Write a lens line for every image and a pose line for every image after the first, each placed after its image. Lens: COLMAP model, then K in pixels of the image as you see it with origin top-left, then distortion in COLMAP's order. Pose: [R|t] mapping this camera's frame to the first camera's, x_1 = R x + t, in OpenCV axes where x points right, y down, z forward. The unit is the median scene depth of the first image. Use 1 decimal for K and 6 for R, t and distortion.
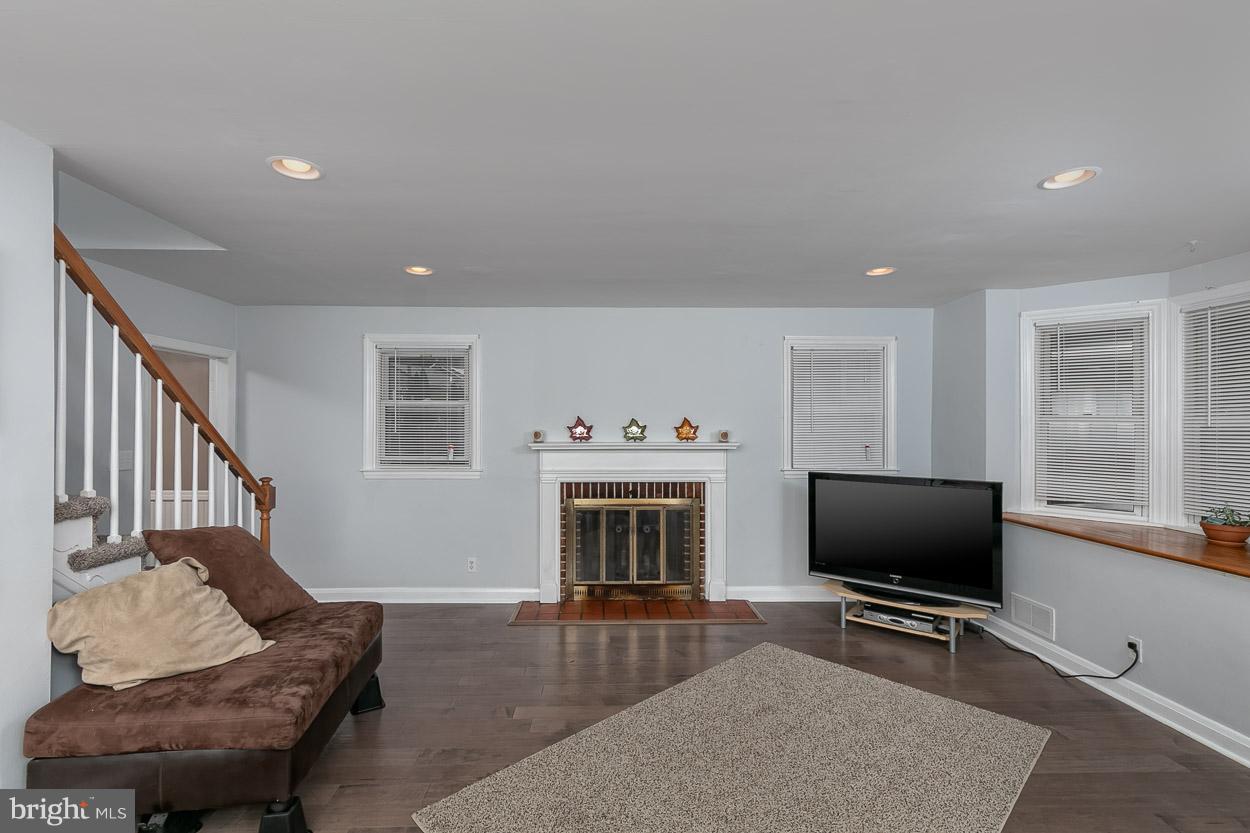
lens RADIAL K [[560.3, 0, 615.4], [0, 560.3, 423.2], [0, 0, 1]] dist [-0.000182, -0.000102]
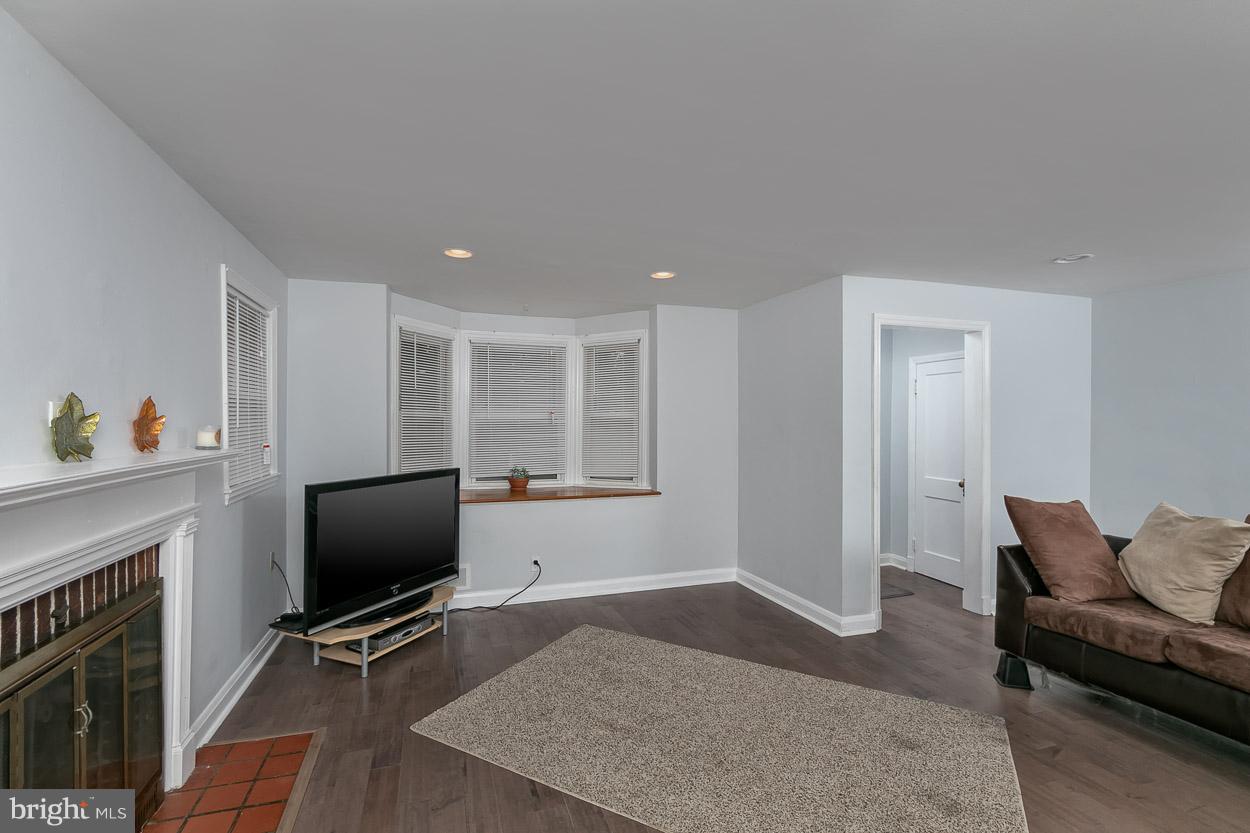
lens RADIAL K [[560.3, 0, 615.4], [0, 560.3, 423.2], [0, 0, 1]] dist [-0.000182, -0.000102]
pose [[-0.280826, -0.001901, 0.959757, -0.501767], [-0.004289, 0.999991, 0.000725, 0.011571], [-0.959749, -0.003913, -0.280831, 1.007250]]
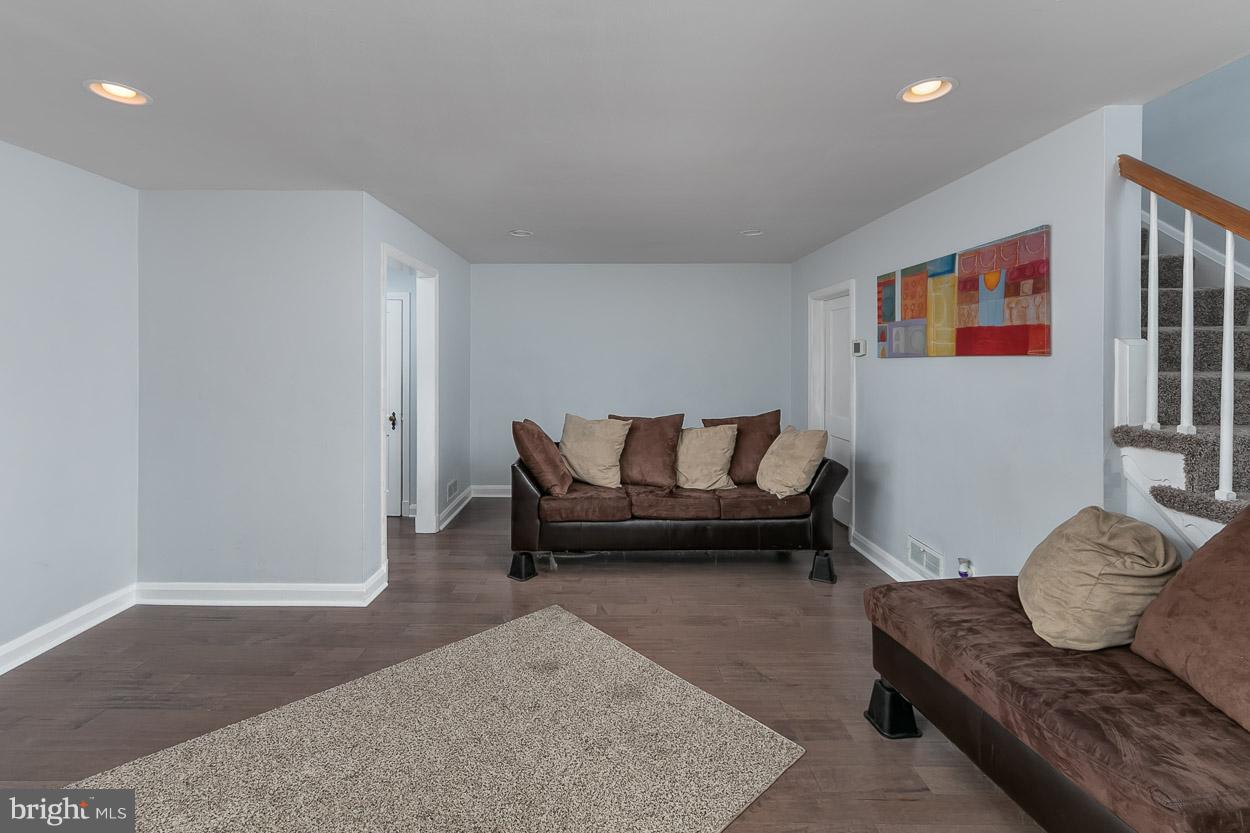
lens RADIAL K [[524.6, 0, 596.0], [0, 524.6, 360.9], [0, 0, 1]] dist [-0.007932, 0.000113]
pose [[-0.998955, 0.003838, 0.045549, -0.041523], [0.003798, 0.999992, -0.000962, 0.011950], [-0.045552, -0.000788, -0.998962, 1.136860]]
